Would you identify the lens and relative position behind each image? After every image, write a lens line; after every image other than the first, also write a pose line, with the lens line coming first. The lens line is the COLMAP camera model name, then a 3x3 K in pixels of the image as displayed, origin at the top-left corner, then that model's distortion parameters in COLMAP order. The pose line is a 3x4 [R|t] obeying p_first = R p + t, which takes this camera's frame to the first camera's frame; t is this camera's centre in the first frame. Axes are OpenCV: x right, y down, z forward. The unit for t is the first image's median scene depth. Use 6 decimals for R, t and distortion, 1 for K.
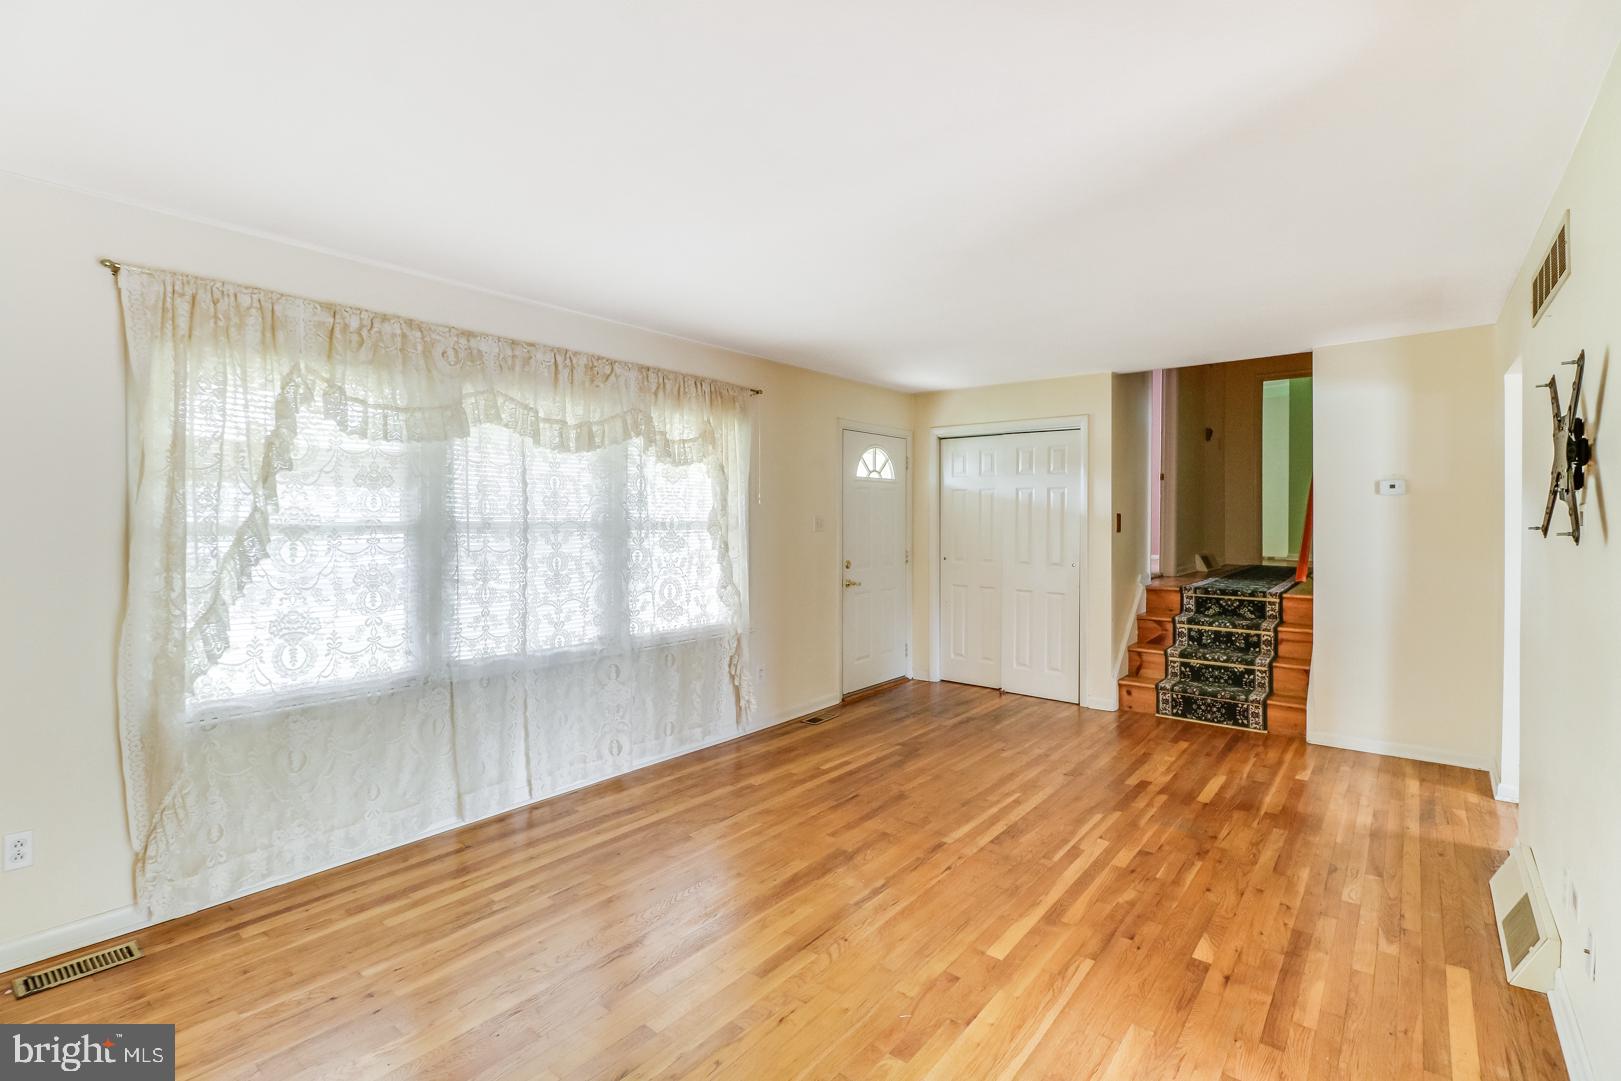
lens RADIAL K [[745.5, 0, 816.4], [0, 745.5, 495.5], [0, 0, 1]] dist [-0.000894, -0.000473]
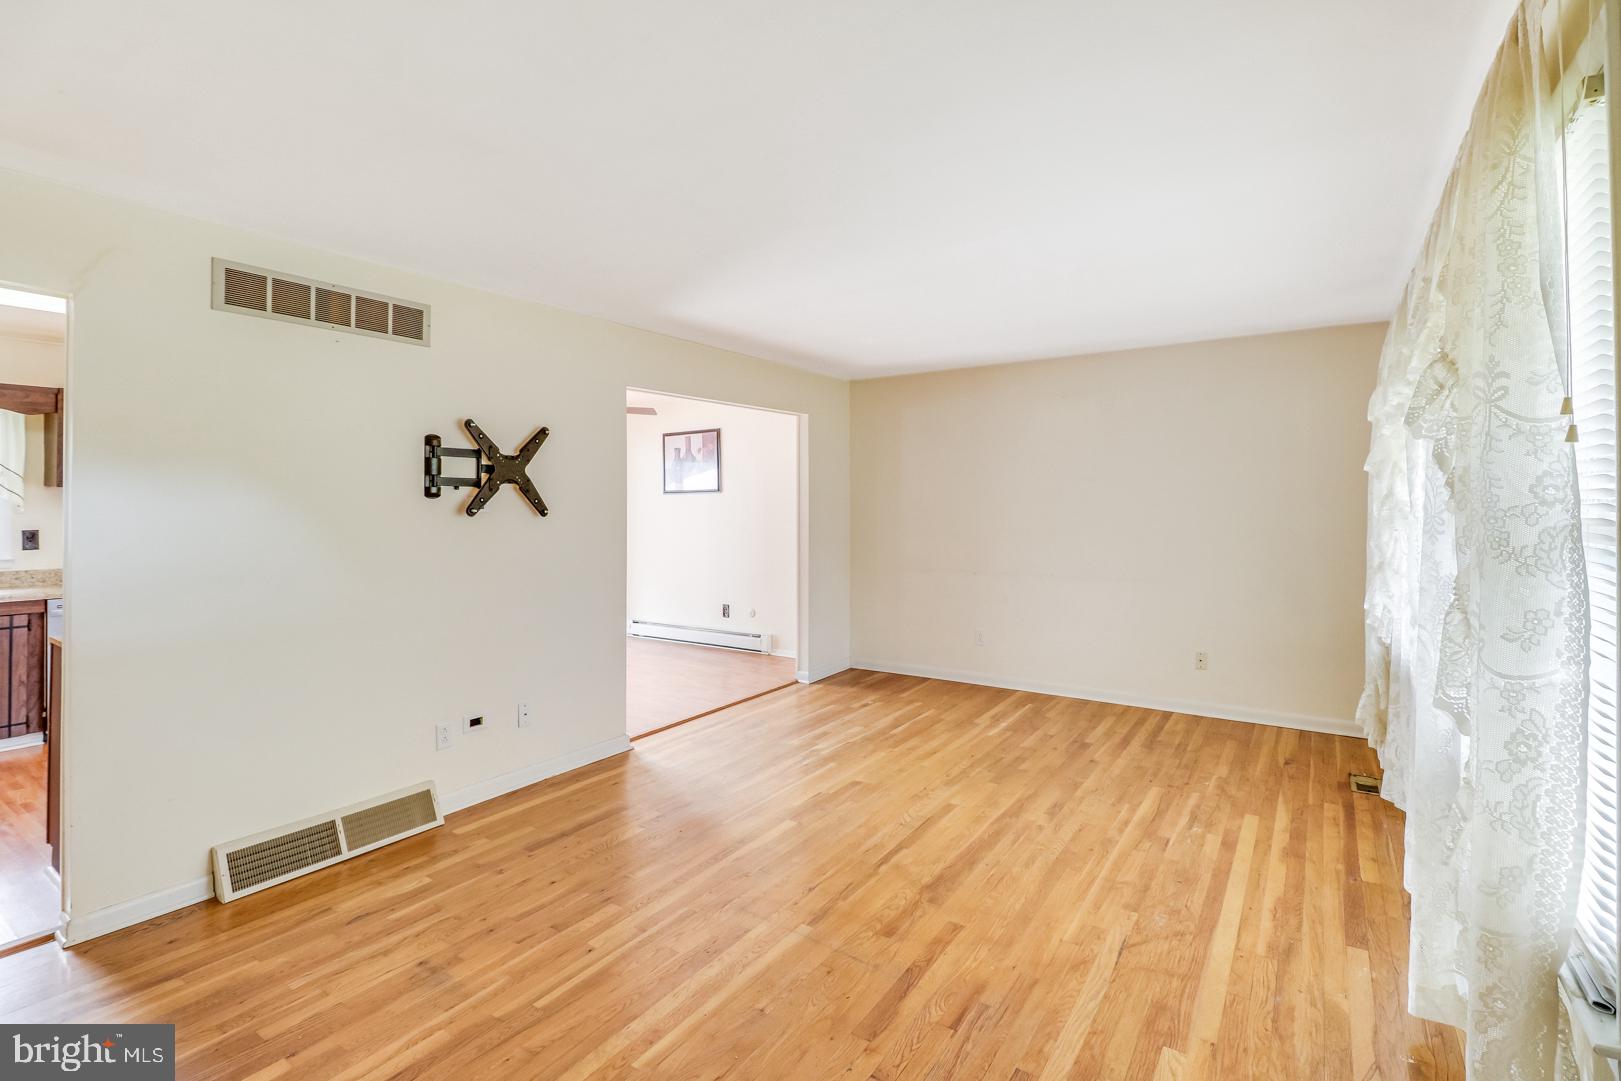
lens RADIAL K [[745.5, 0, 816.4], [0, 745.5, 495.5], [0, 0, 1]] dist [-0.000894, -0.000473]
pose [[-0.996725, 0.000814, -0.080860, 0.164668], [0.003930, 0.999255, -0.038385, 0.036647], [0.080769, -0.038577, -0.995986, 1.296390]]
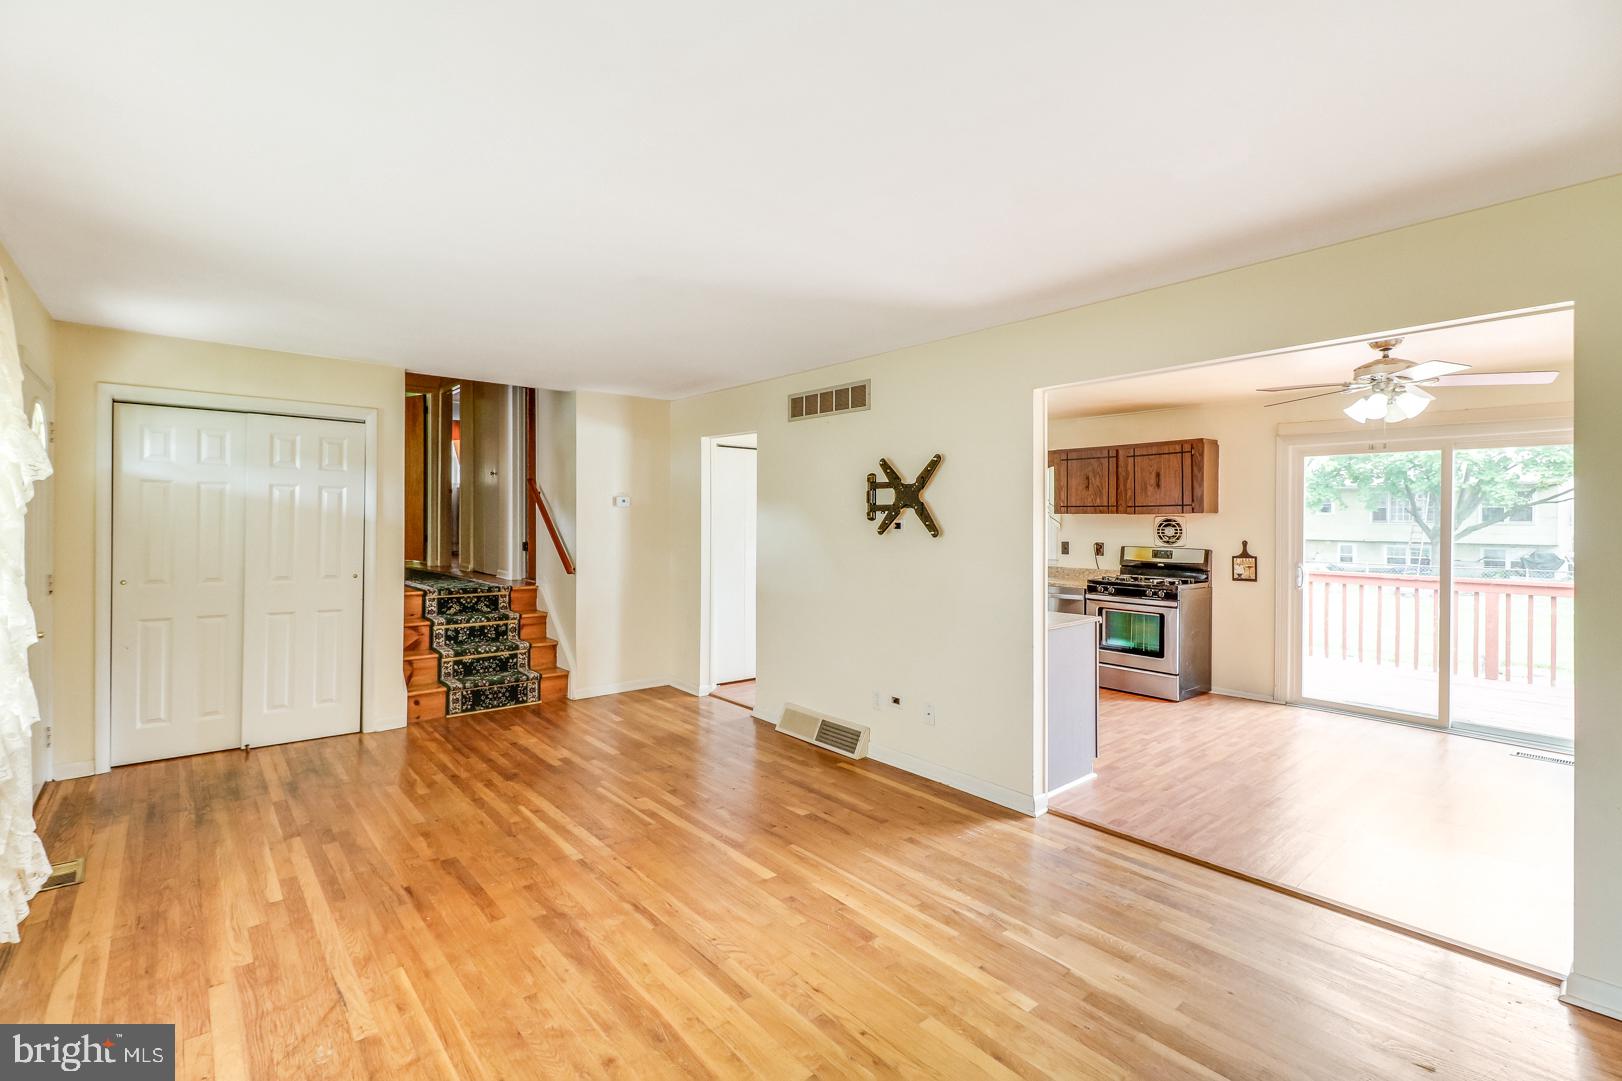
lens RADIAL K [[735.9, 0, 818.4], [0, 735.9, 516.1], [0, 0, 1]] dist [0.033625, -0.014150]
pose [[0.183419, 0.006920, 0.983011, -0.526786], [-0.034736, 0.999396, -0.000554, 0.005503], [-0.982421, -0.034044, 0.183548, 0.385404]]
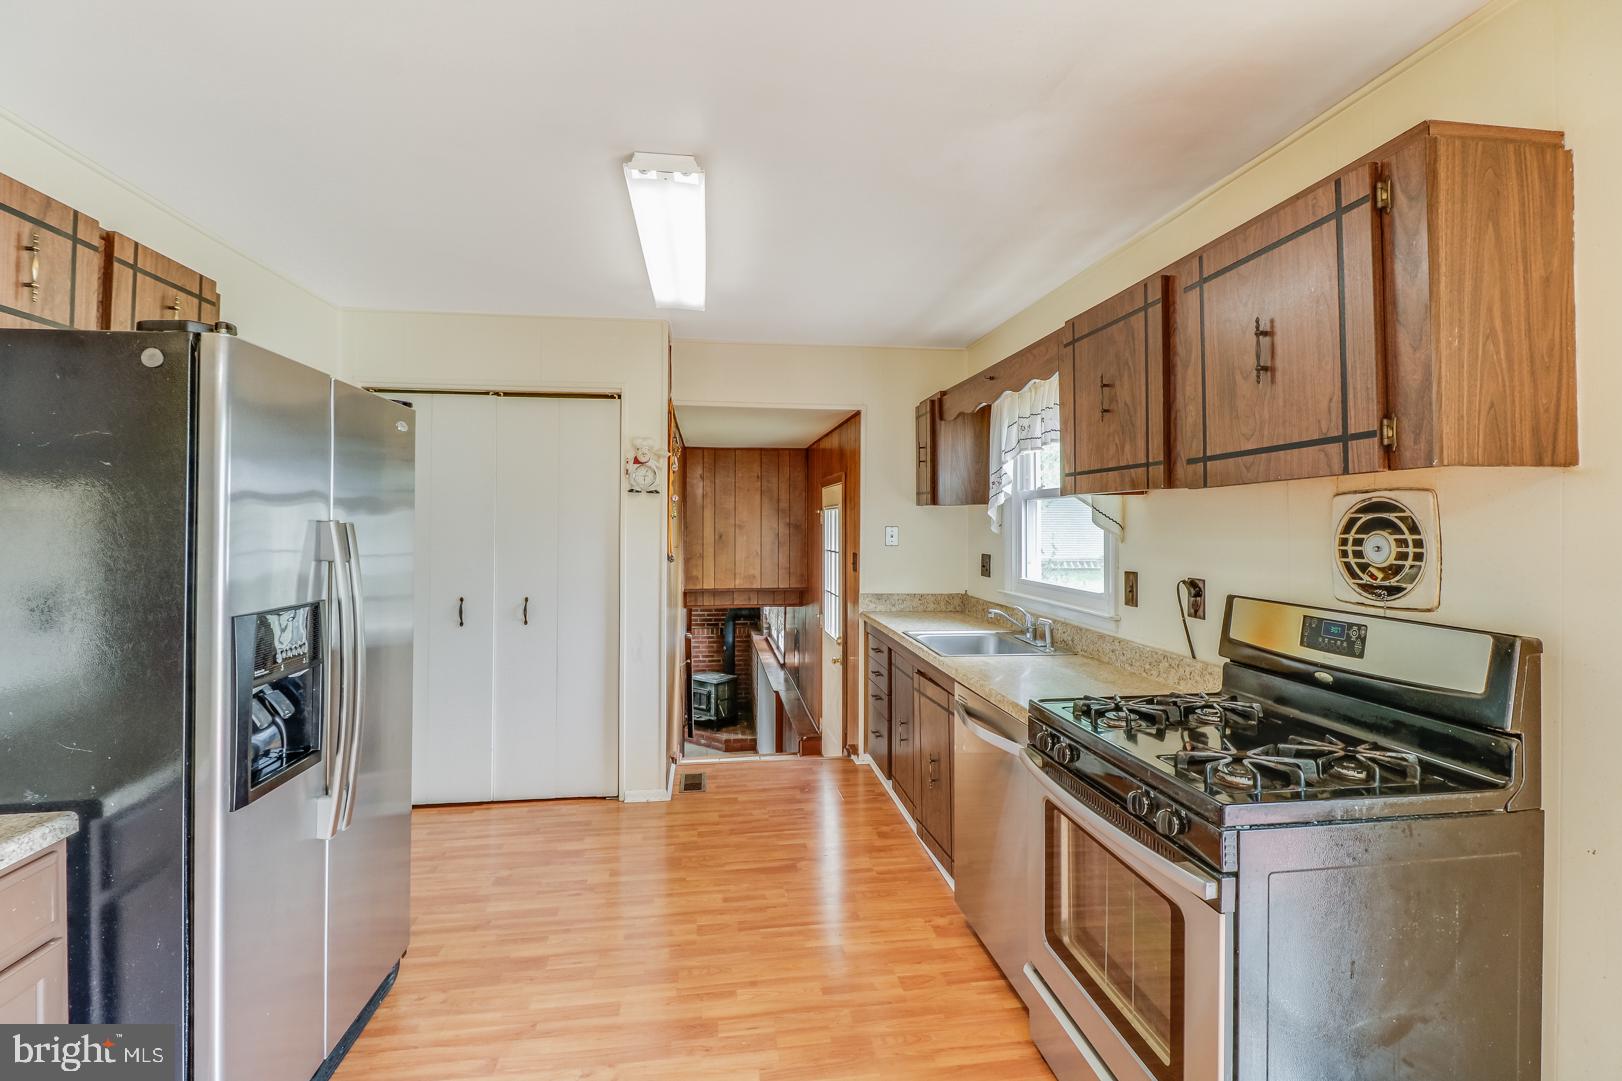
lens RADIAL K [[735.9, 0, 818.4], [0, 735.9, 516.1], [0, 0, 1]] dist [0.033625, -0.014150]
pose [[0.676643, 0.007824, 0.736270, 0.568636], [-0.025349, 0.999598, 0.012674, -0.003866], [-0.735875, -0.027239, 0.676569, -0.078769]]
